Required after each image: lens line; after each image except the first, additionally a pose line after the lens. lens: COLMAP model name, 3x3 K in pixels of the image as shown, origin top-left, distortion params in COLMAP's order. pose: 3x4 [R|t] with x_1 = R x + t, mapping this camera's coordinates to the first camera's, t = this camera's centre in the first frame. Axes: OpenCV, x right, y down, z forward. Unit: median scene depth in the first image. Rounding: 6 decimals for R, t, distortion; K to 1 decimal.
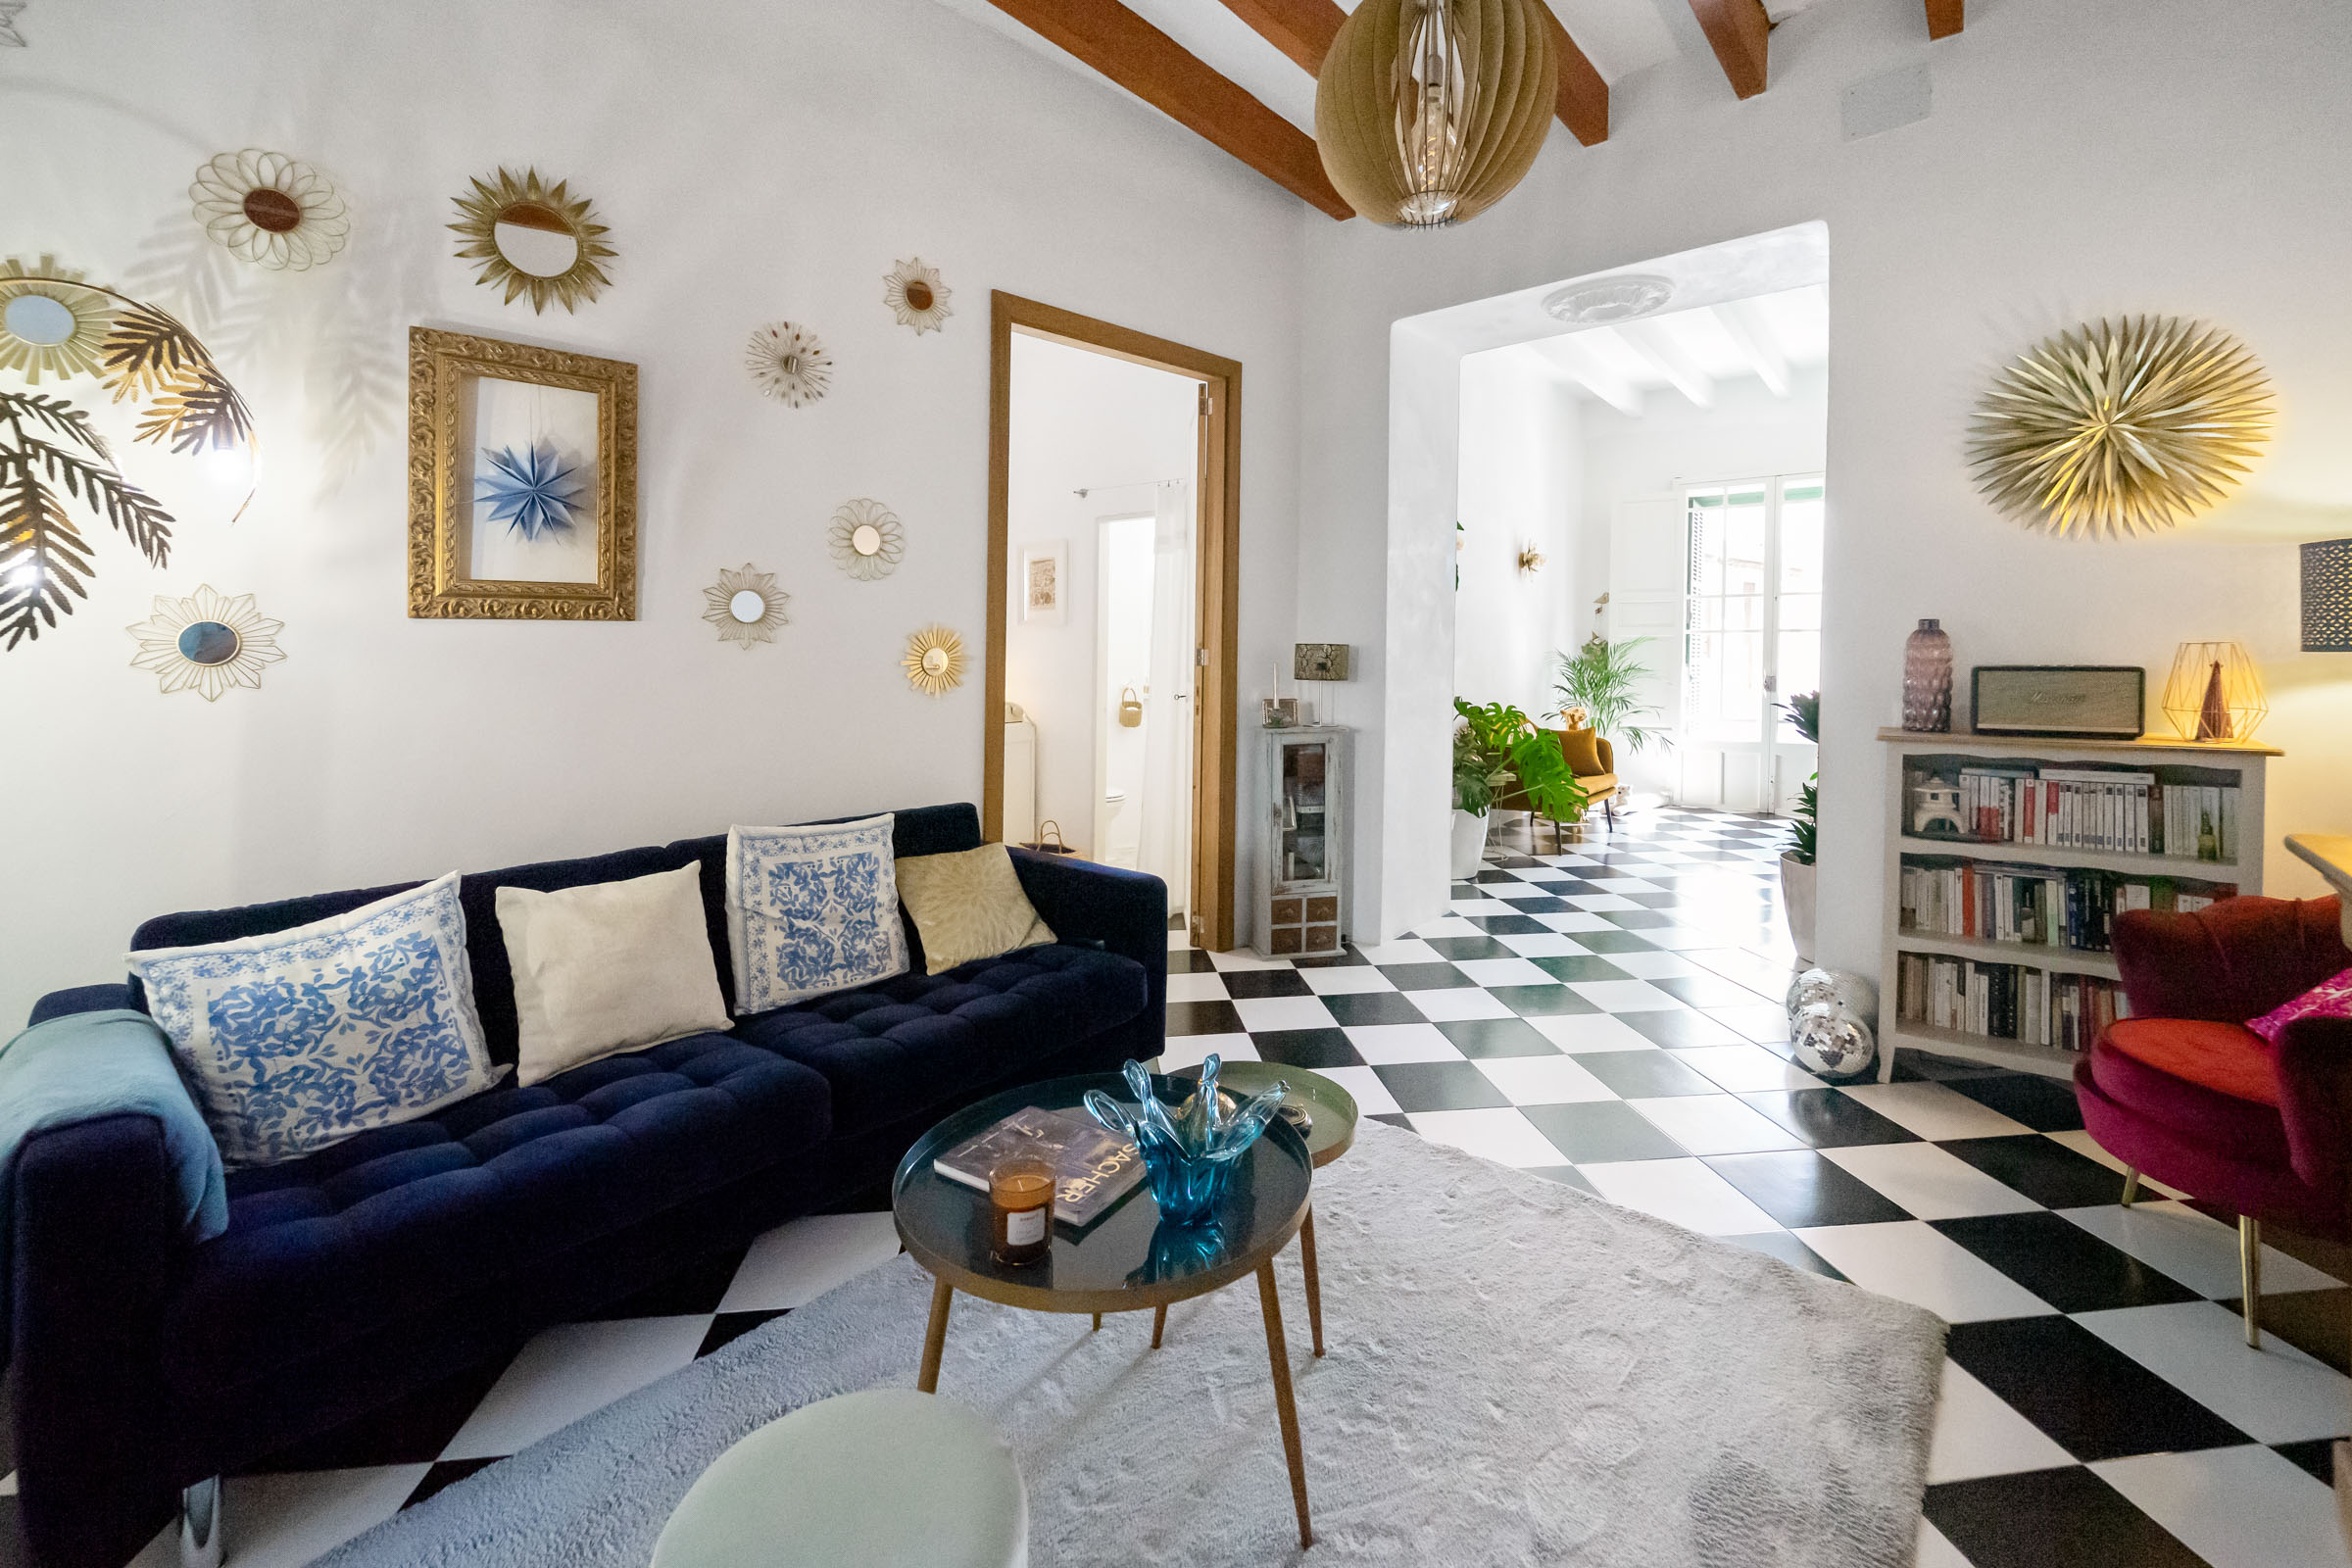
lens RADIAL K [[959.8, 0, 1180.5], [0, 959.8, 659.0], [0, 0, 1]] dist [-0.000152, -0.000098]
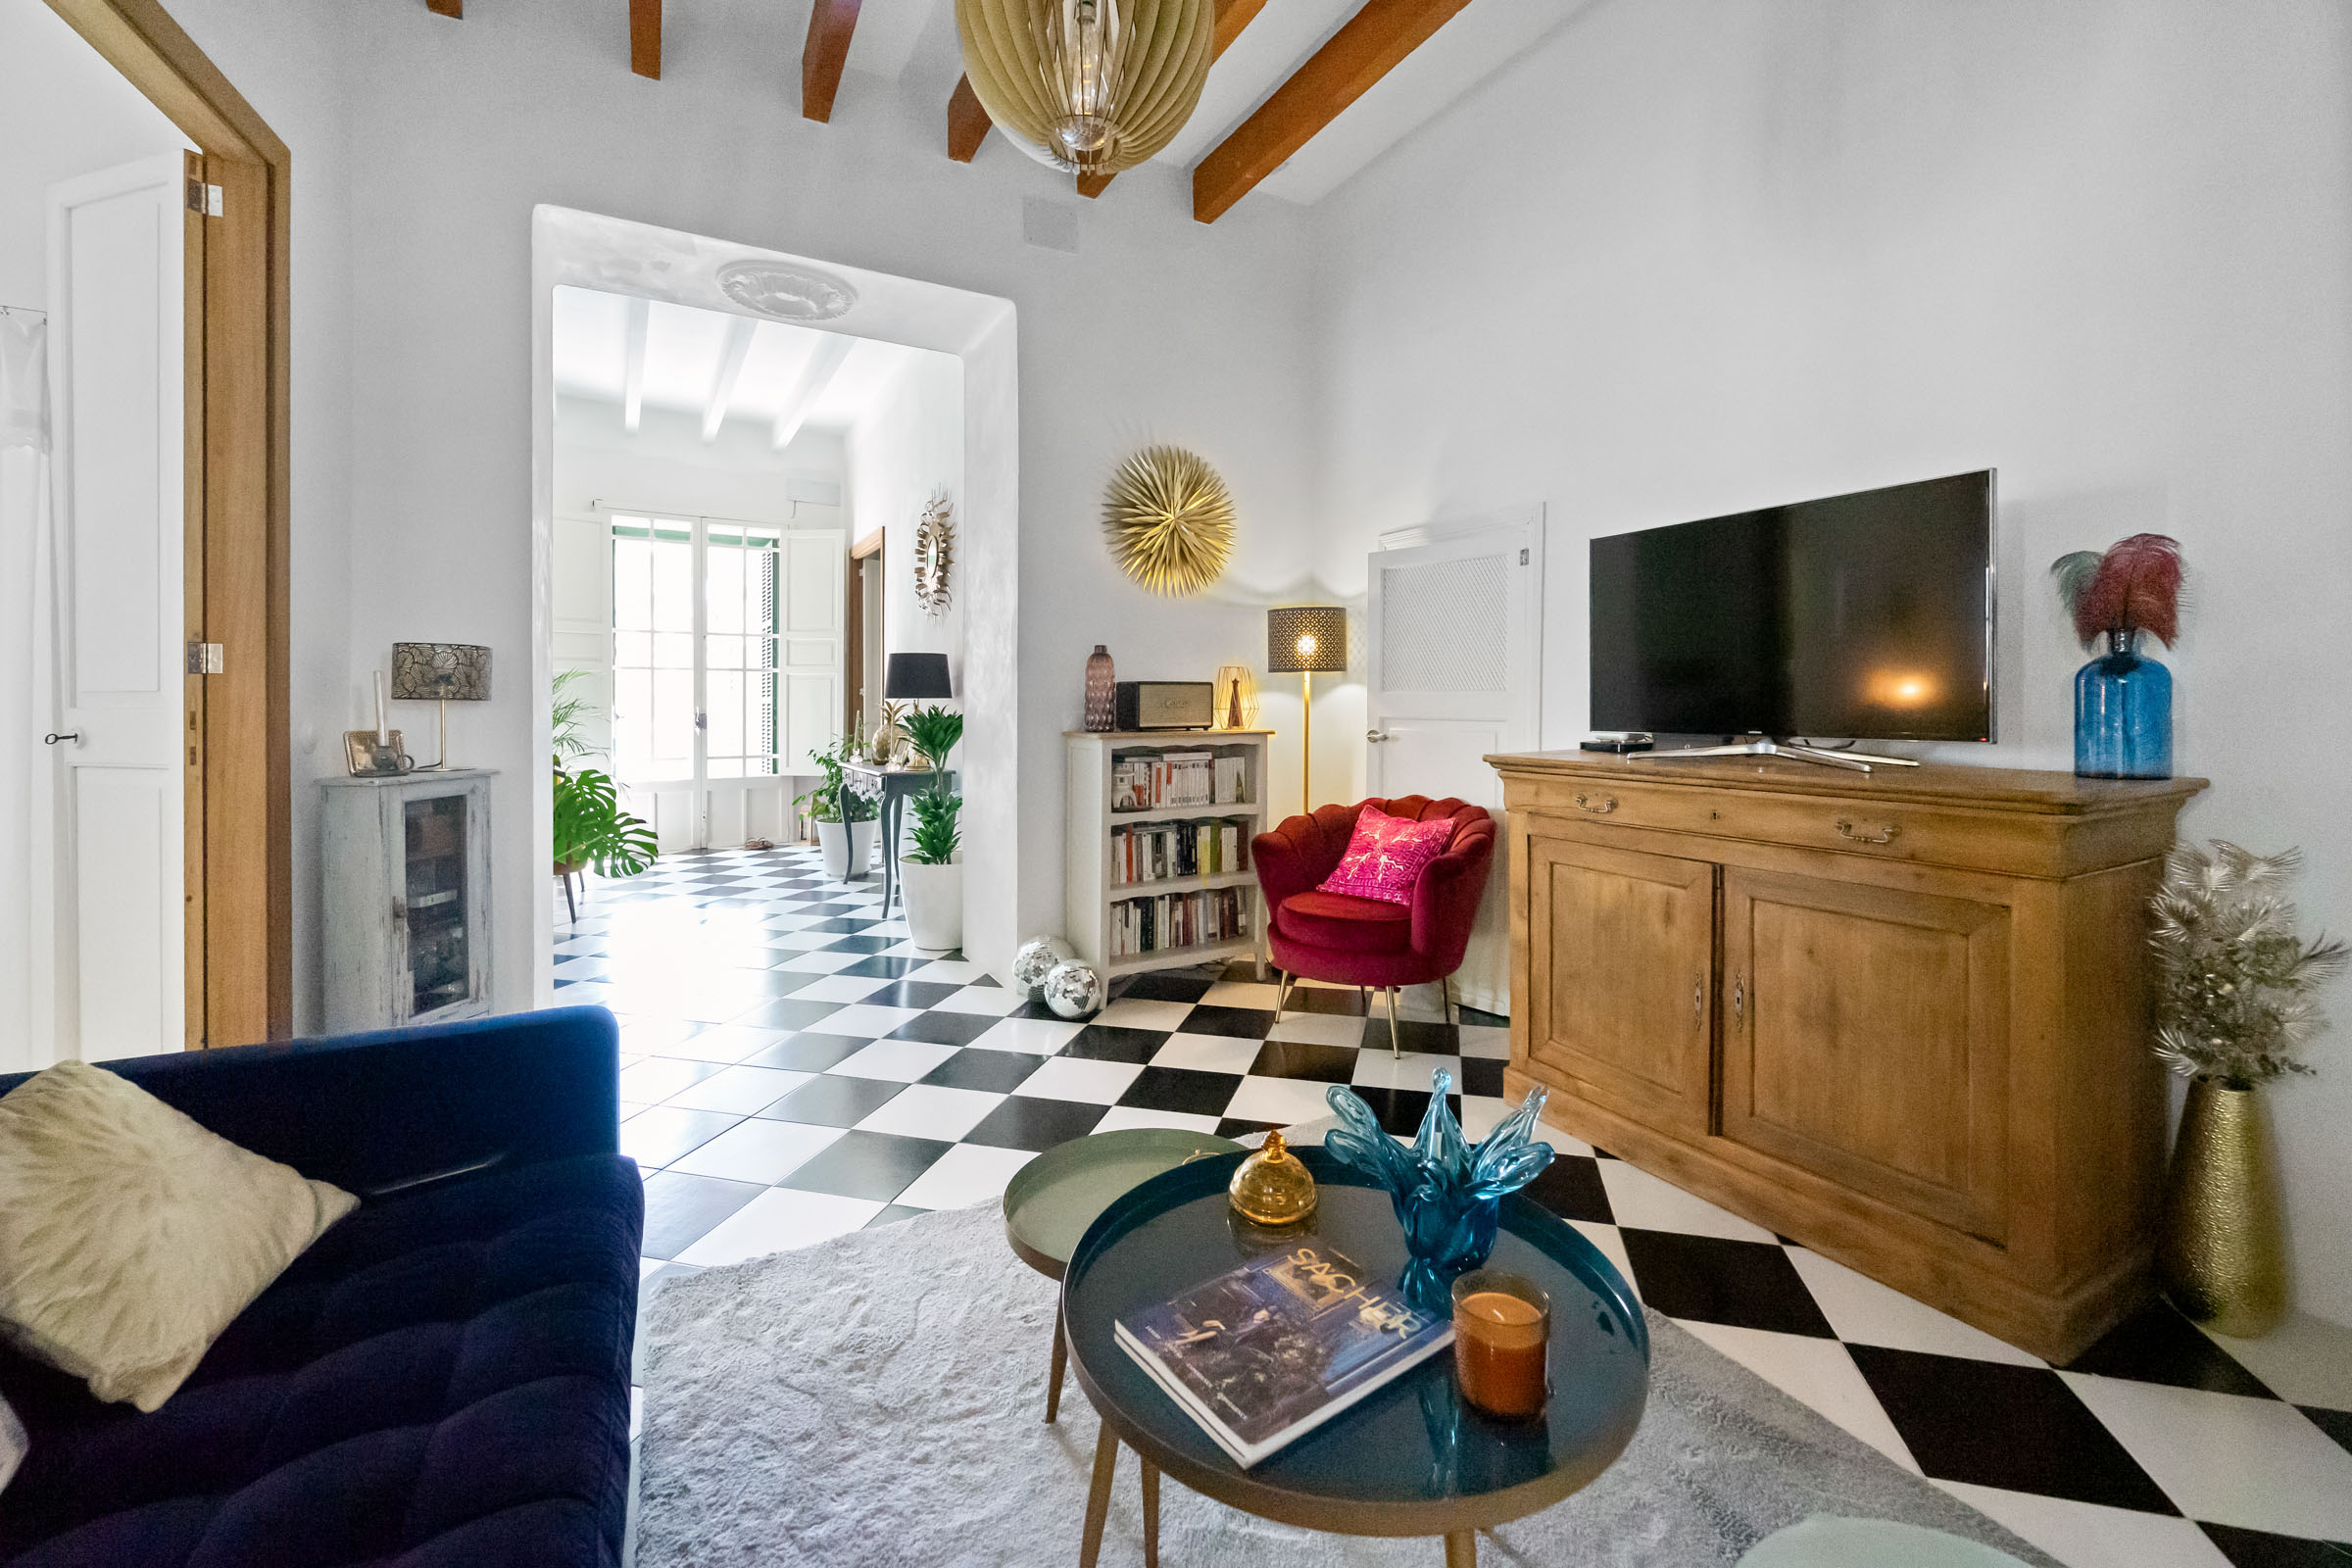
lens RADIAL K [[971.1, 0, 1174.0], [0, 971.1, 708.3], [0, 0, 1]] dist [-0.001546, -0.000418]
pose [[0.384967, -0.002453, 0.922927, -0.463648], [0.006798, 0.999977, -0.000178, 0.052239], [-0.922905, 0.006343, 0.384975, 0.477910]]
